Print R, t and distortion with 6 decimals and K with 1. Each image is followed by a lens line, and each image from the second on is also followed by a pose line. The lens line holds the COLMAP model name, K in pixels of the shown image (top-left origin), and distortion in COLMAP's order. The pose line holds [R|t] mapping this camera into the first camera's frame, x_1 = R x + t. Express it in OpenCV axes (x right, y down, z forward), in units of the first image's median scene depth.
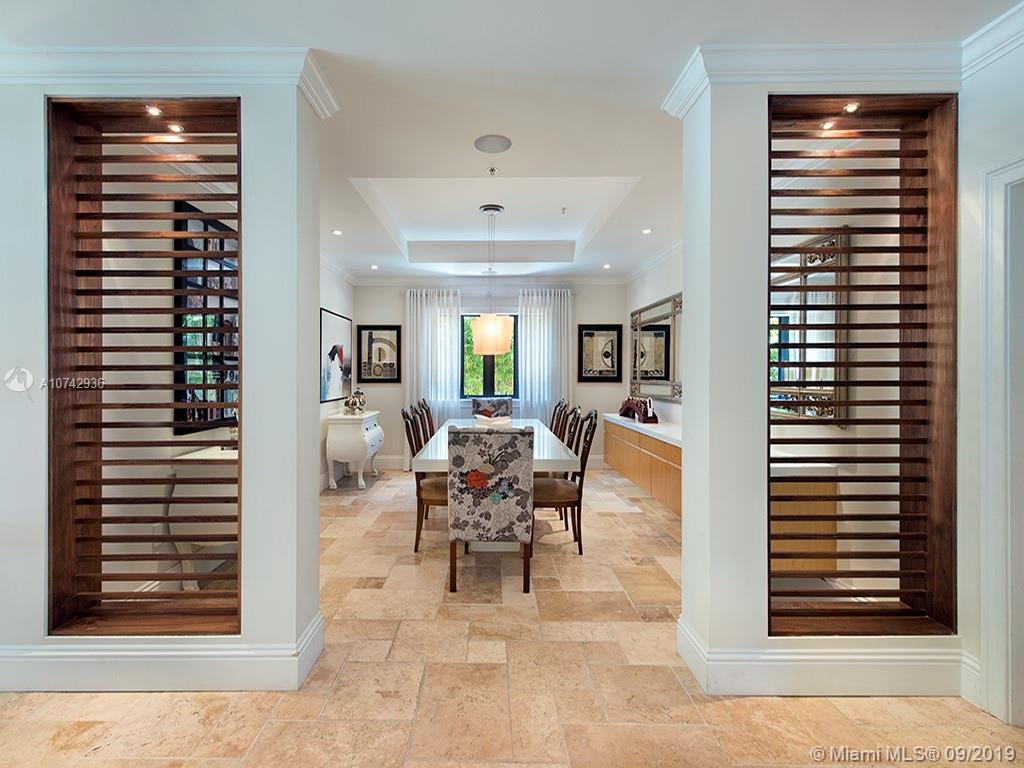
lens RADIAL K [[475.2, 0, 511.0], [0, 475.2, 377.2], [0, 0, 1]] dist [0.003050, 0.000451]
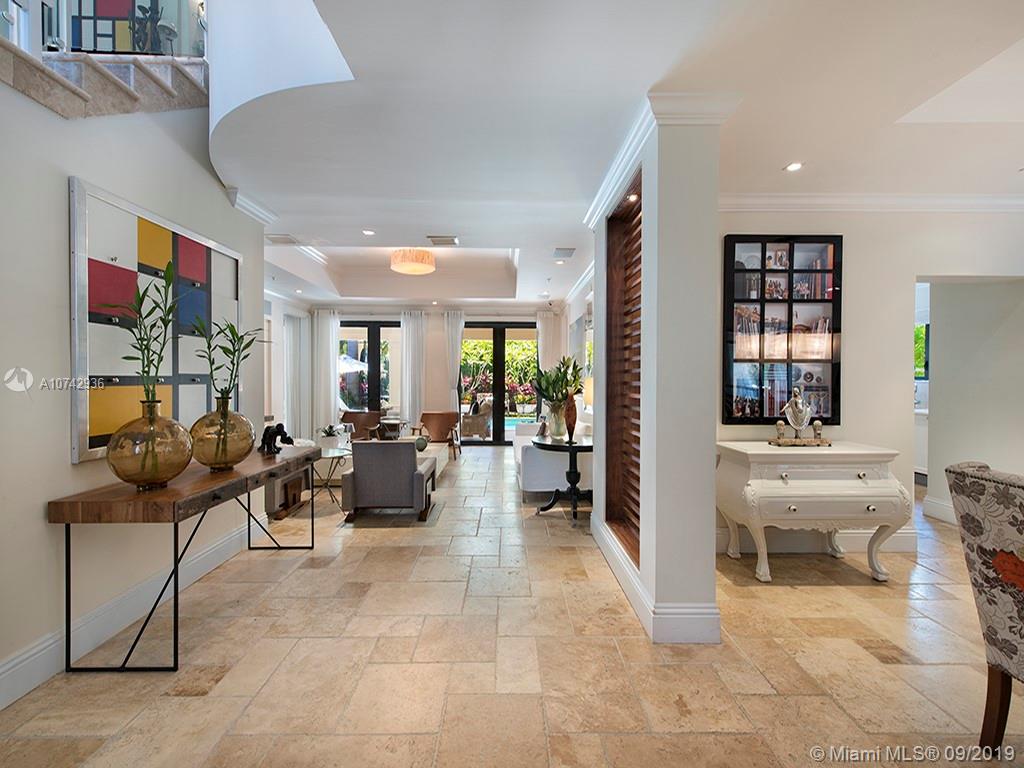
lens RADIAL K [[409.6, 0, 507.3], [0, 409.6, 381.6], [0, 0, 1]] dist [0.002412, -0.000092]
pose [[0.015574, 0.012198, -0.999804, 0.382197], [-0.011307, 0.999864, 0.012023, 0.002835], [0.999815, 0.011118, 0.015710, 0.427063]]
